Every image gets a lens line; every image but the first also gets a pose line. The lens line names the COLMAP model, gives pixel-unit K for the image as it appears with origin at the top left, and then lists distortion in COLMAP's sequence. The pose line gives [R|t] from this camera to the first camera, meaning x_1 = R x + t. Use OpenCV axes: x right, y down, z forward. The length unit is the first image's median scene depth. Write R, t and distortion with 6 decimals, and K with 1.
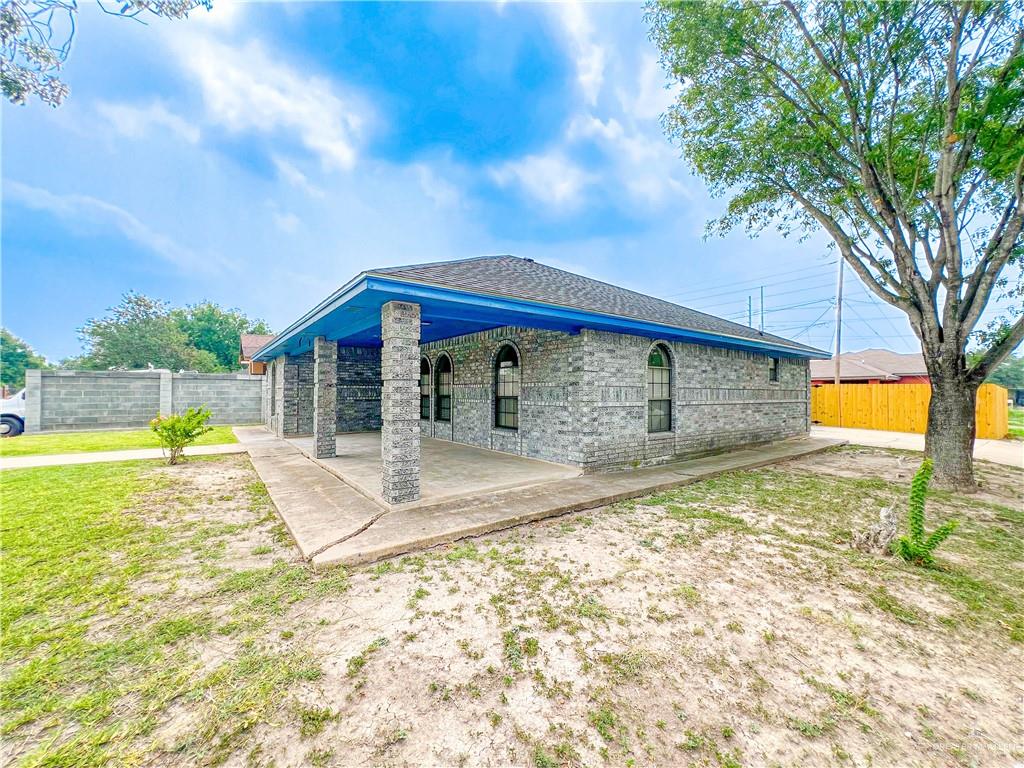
lens RADIAL K [[405.2, 0, 512.0], [0, 405.2, 384.0], [0, 0, 1]] dist [0.001891, 0.003092]
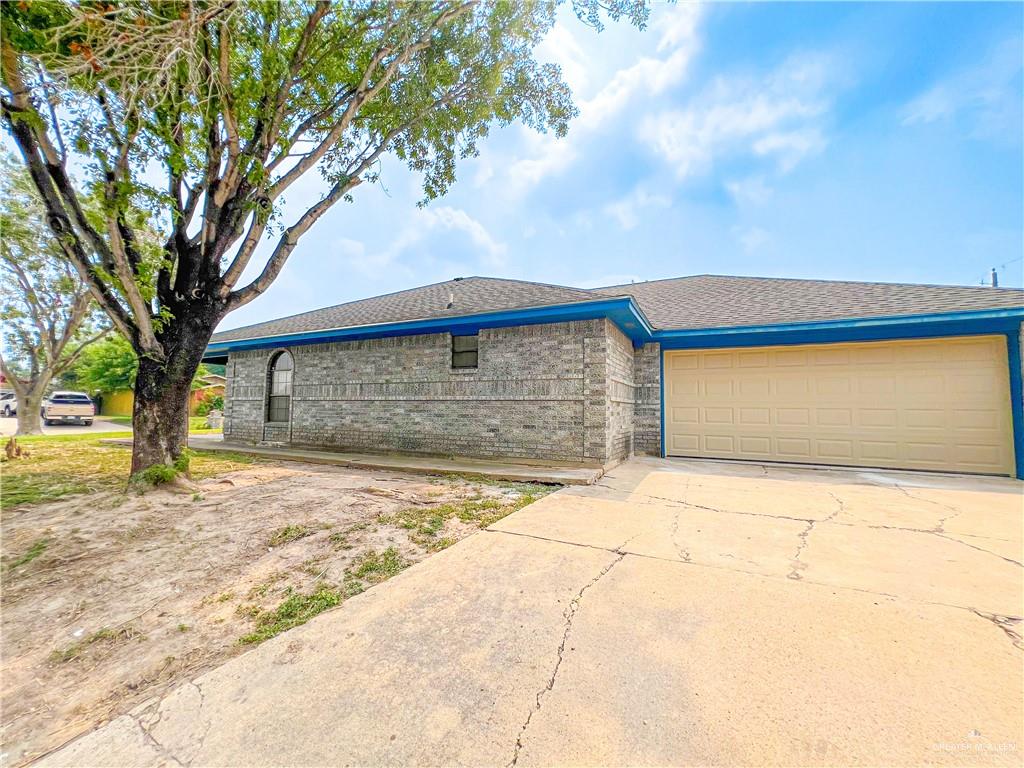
lens RADIAL K [[410.9, 0, 512.0], [0, 410.9, 384.0], [0, 0, 1]] dist [0.000599, 0.000598]
pose [[0.444167, -0.056617, -0.894153, 1.538854], [0.010975, 0.998270, -0.057758, 0.070957], [0.895877, 0.015841, 0.444020, 0.914518]]
